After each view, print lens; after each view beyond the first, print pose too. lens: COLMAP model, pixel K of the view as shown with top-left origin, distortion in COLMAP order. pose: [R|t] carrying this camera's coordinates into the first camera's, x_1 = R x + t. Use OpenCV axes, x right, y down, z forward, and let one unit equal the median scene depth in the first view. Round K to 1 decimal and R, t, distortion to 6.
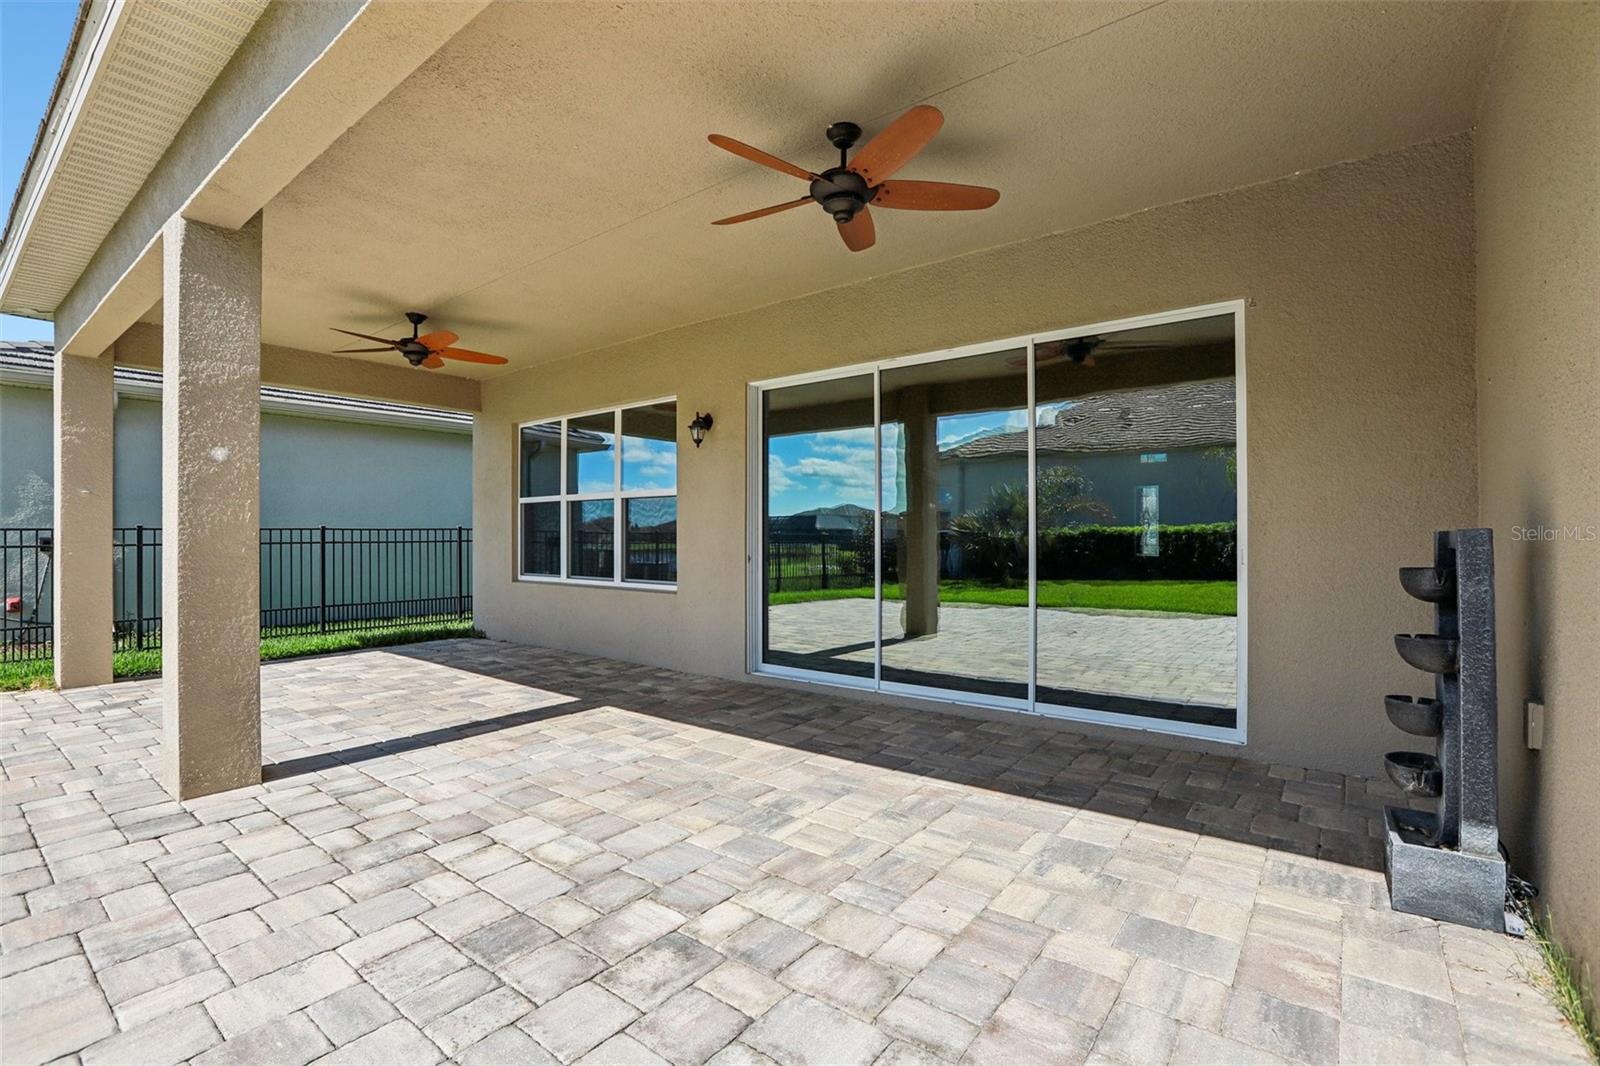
lens RADIAL K [[722.1, 0, 794.1], [0, 722.1, 534.0], [0, 0, 1]] dist [-0.041353, 0.001164]
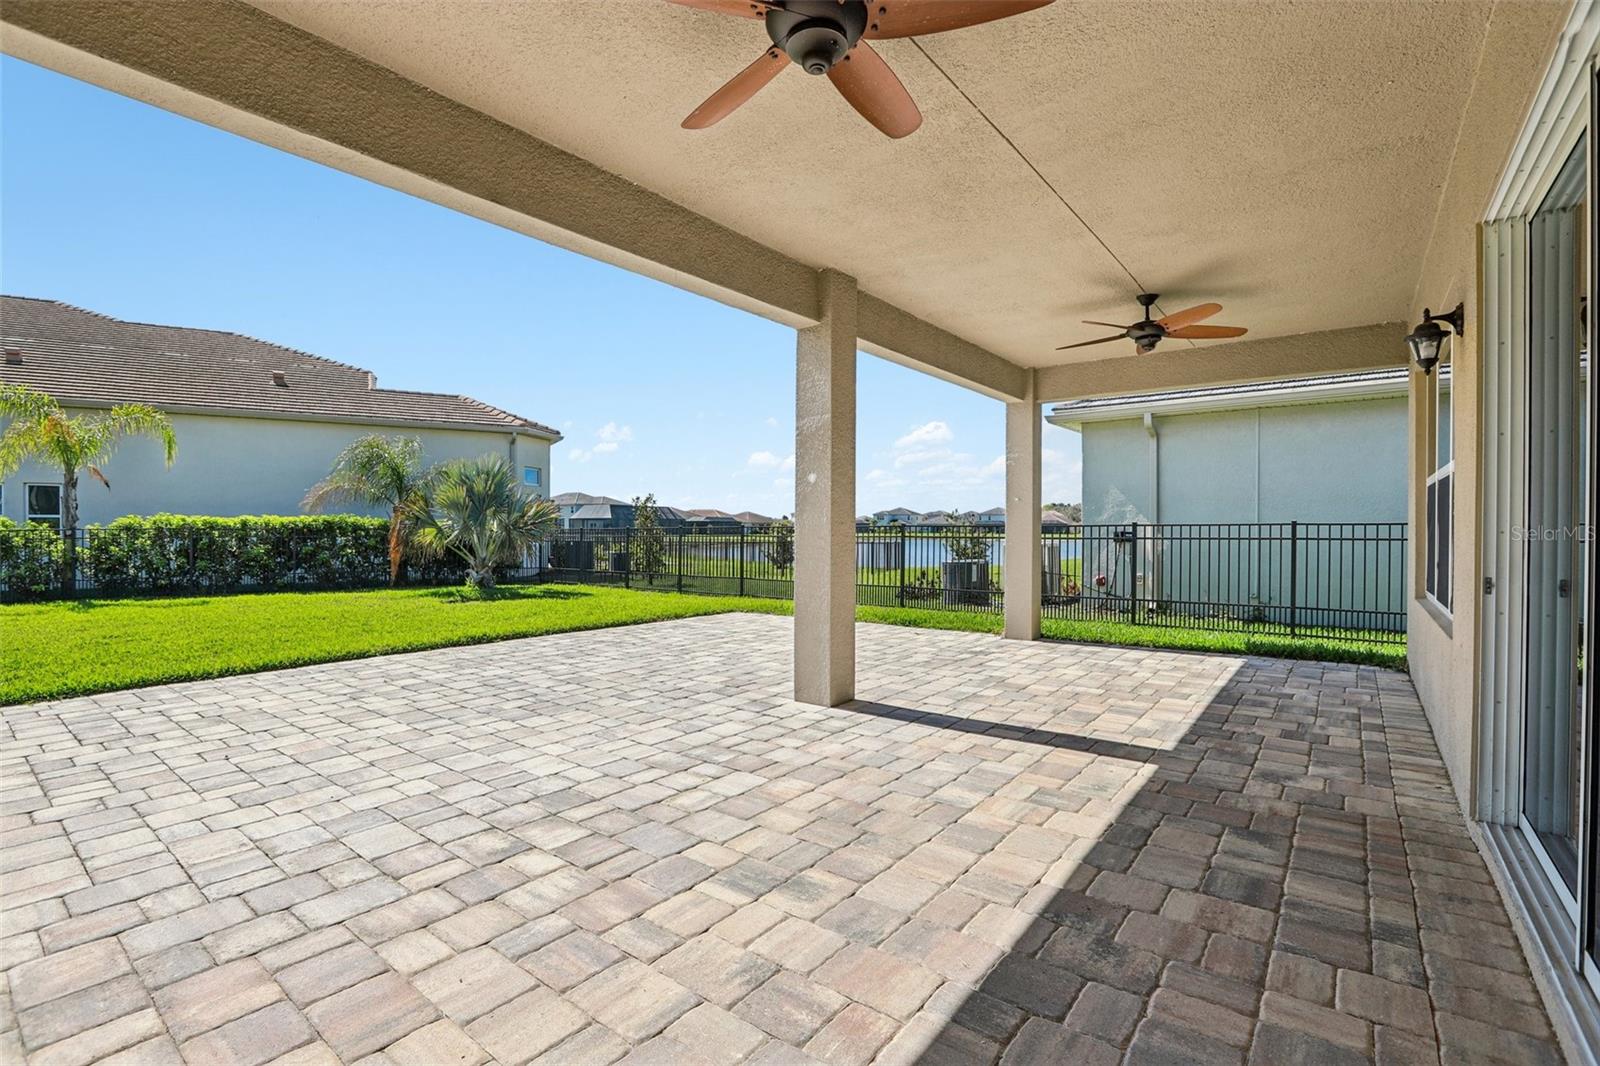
lens RADIAL K [[722.1, 0, 790.6], [0, 722.1, 534.8], [0, 0, 1]] dist [-0.041353, 0.001164]
pose [[-0.003807, 0.007486, -0.999965, 0.716678], [0.002476, 0.999969, 0.007477, -0.004538], [0.999990, -0.002447, -0.003825, 0.958339]]
